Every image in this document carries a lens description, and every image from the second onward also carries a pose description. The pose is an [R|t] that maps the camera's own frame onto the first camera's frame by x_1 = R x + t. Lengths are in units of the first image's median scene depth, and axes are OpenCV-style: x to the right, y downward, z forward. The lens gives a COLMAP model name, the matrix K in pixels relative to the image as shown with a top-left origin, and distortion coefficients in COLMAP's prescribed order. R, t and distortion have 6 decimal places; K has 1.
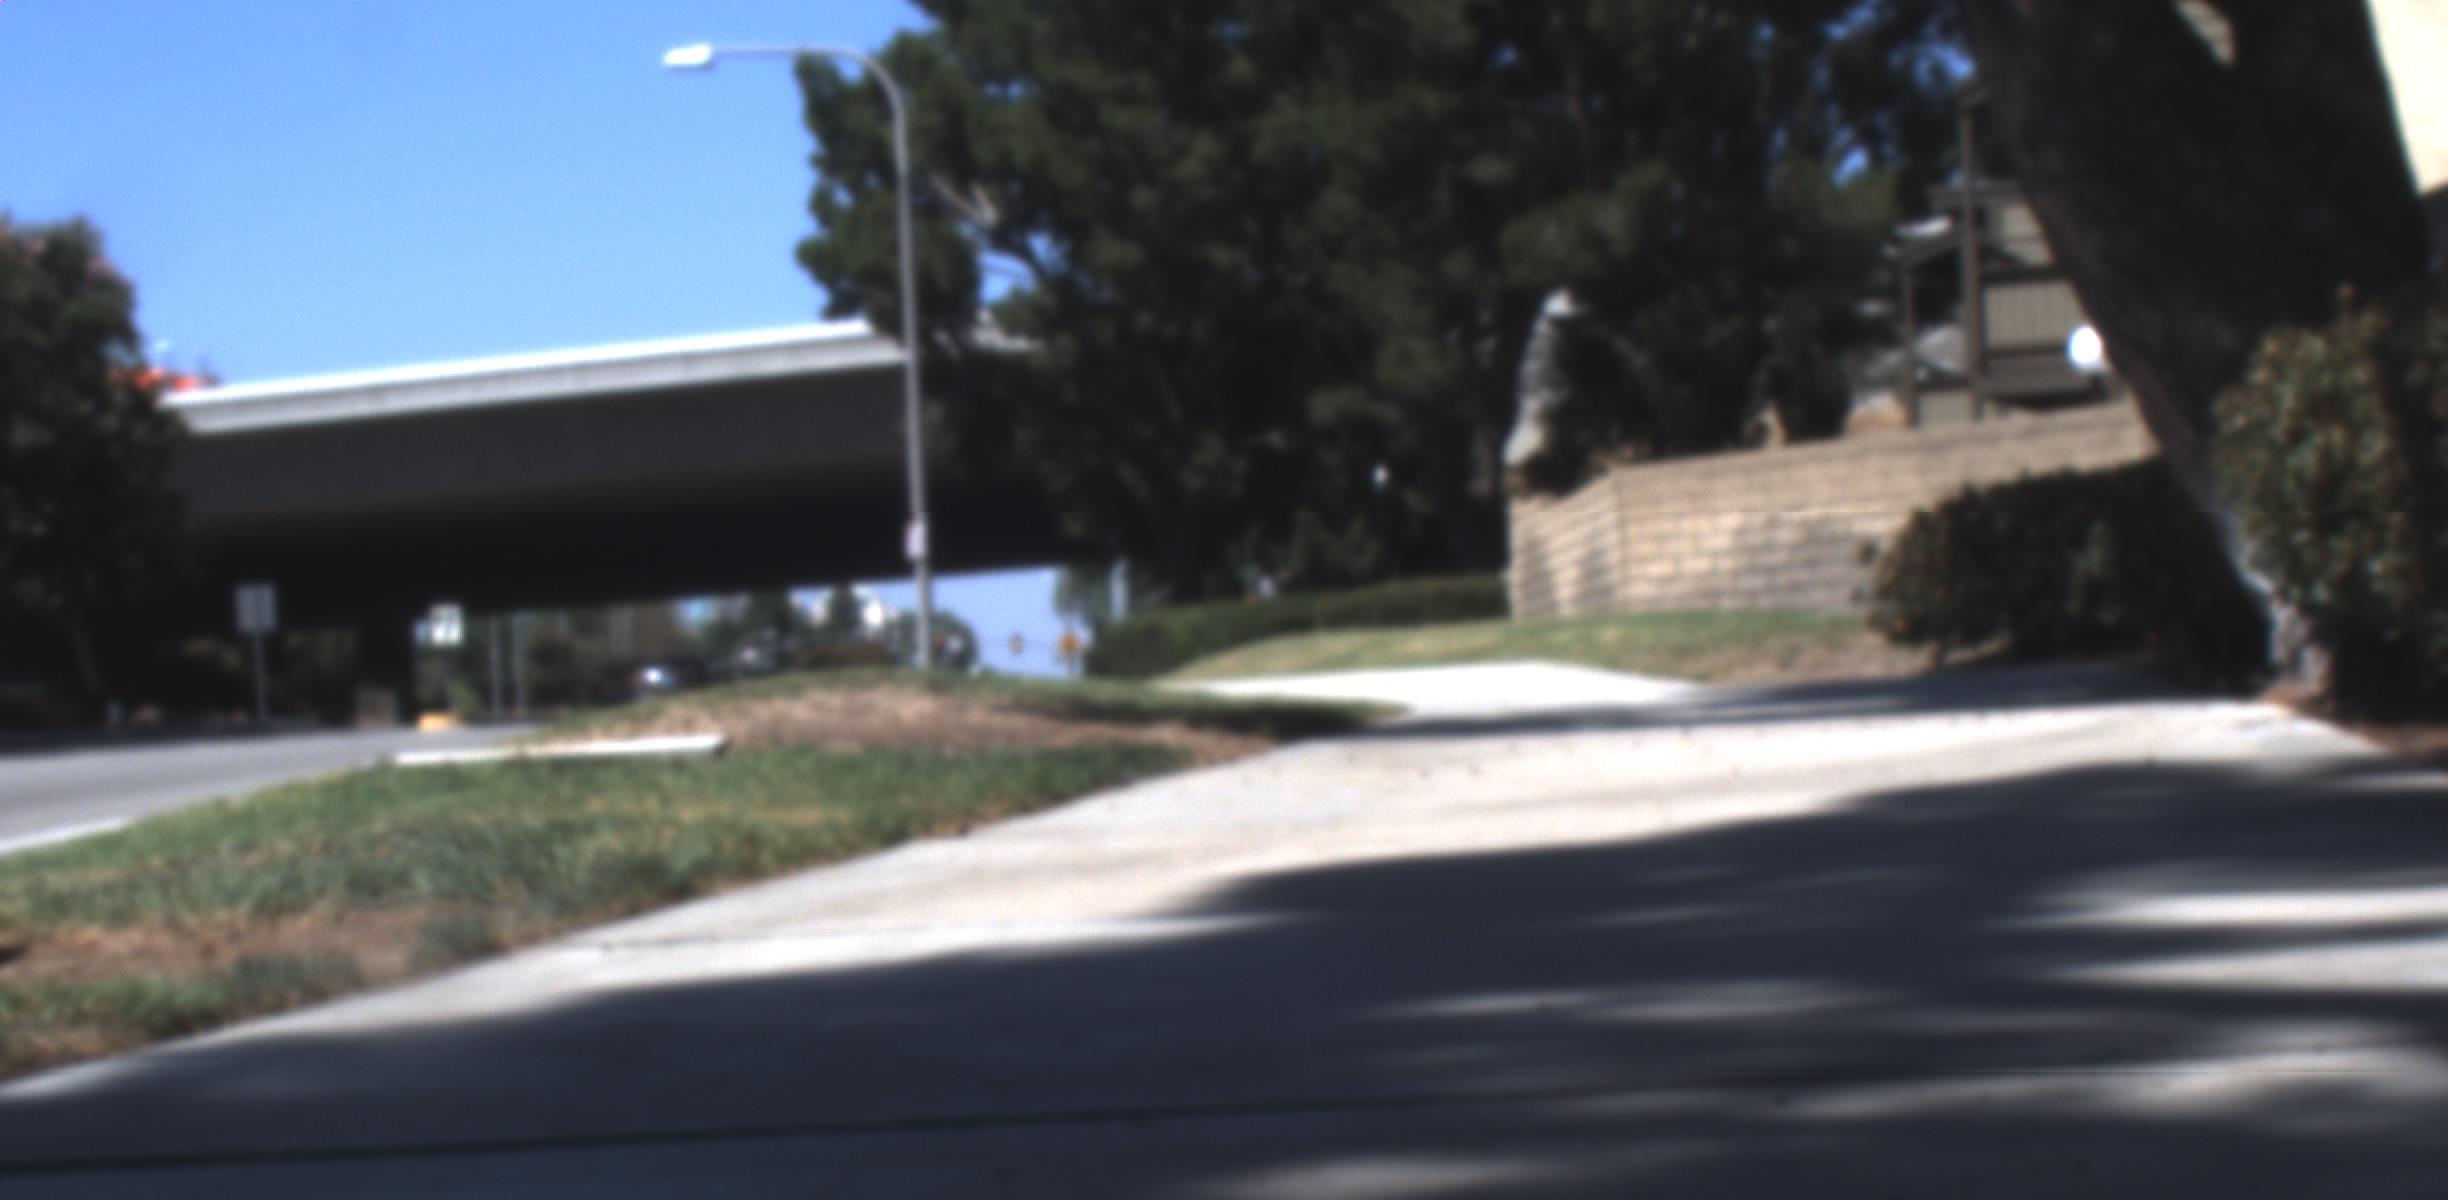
lens RADIAL K [[7849.9, 0, 1238.0], [0, 7849.9, 601.3], [0, 0, 1]] dist [0.413851, 0.000000]
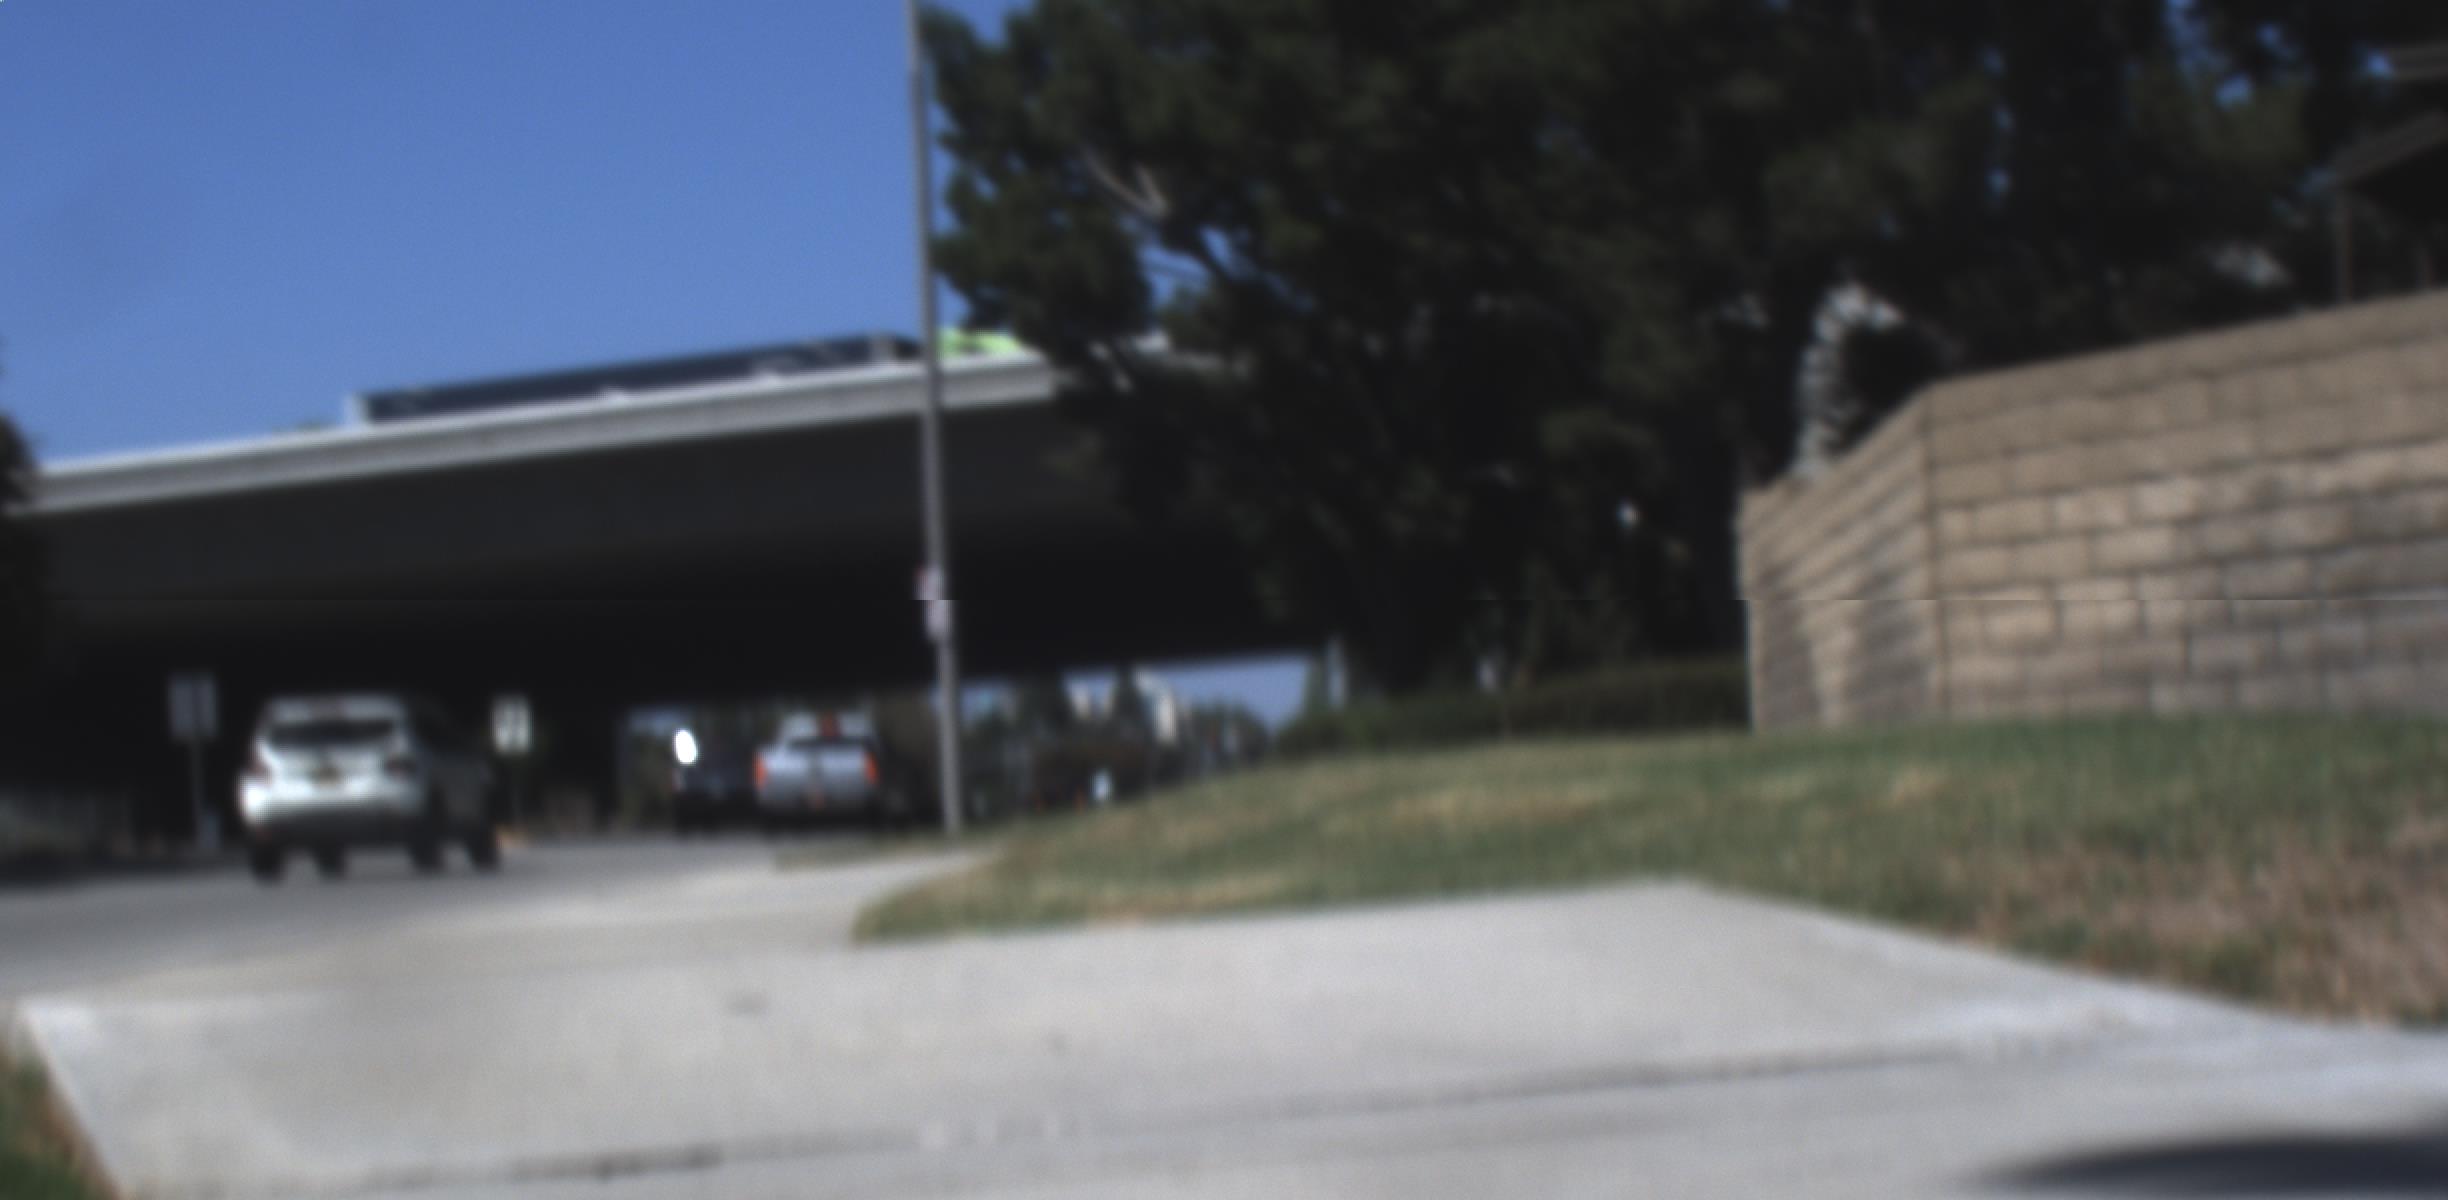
lens RADIAL K [[7849.9, 0, 1257.7], [0, 7849.9, 651.9], [0, 0, 1]] dist [0.413851, 0.000000]
pose [[0.999322, -0.005767, -0.036371, 0.010742], [0.005674, 0.999980, -0.002675, 0.000013], [0.036385, 0.002466, 0.999335, 0.220374]]
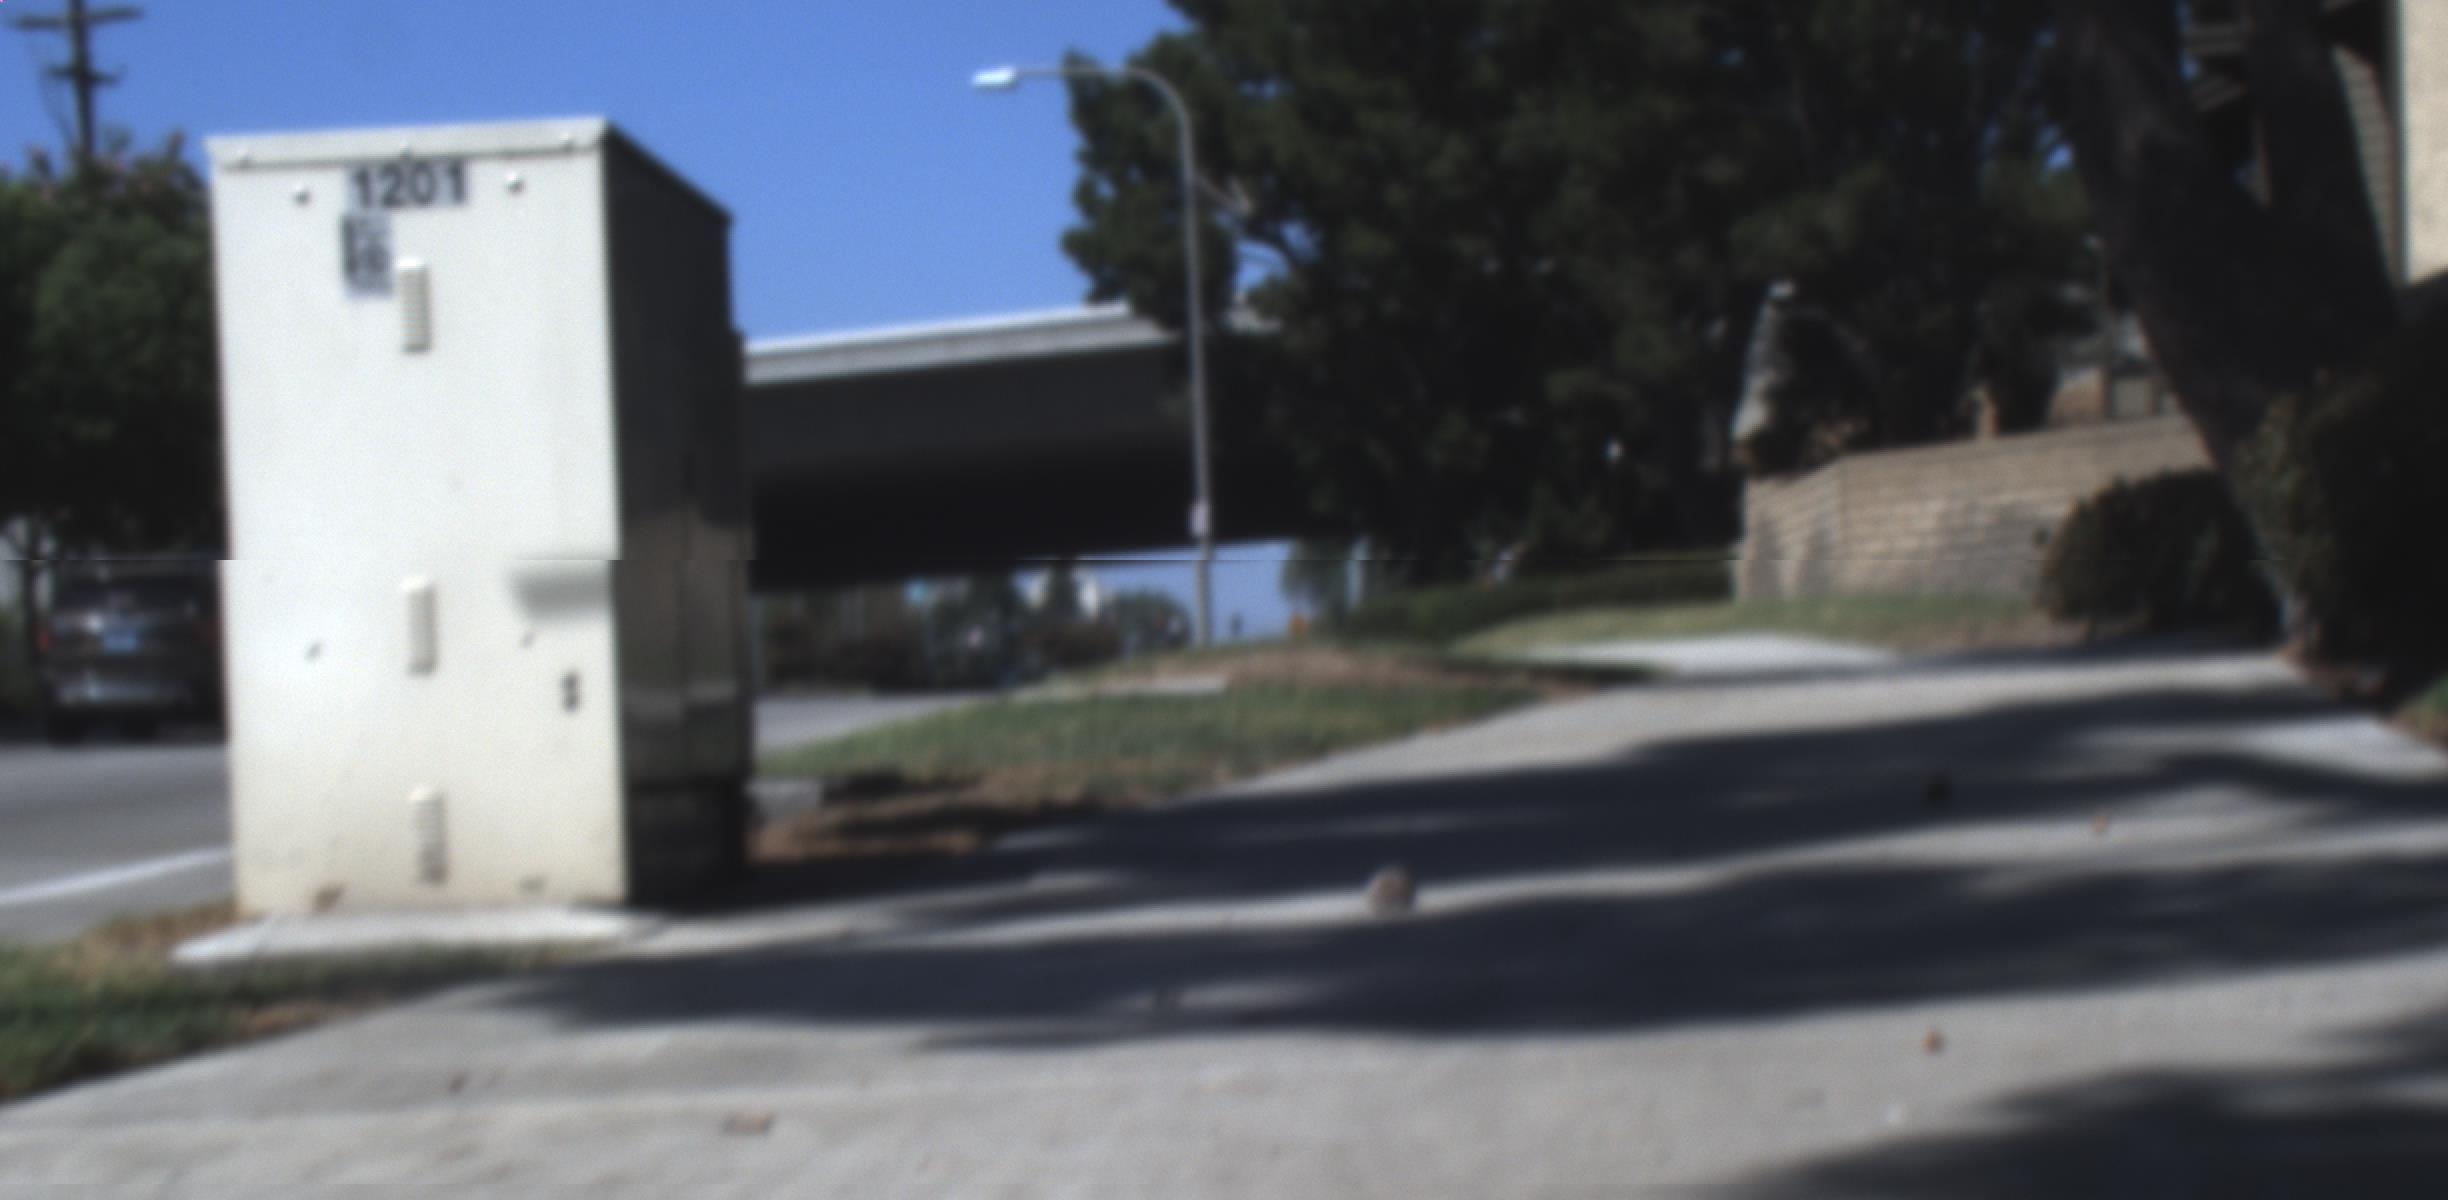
lens RADIAL K [[7849.9, 0, 1278.0], [0, 7849.9, 687.3], [0, 0, 1]] dist [0.413851, 0.000000]
pose [[0.999744, -0.001955, -0.022543, -0.004097], [0.002300, 0.999881, 0.015269, -0.000355], [0.022510, -0.015317, 0.999629, -0.078172]]
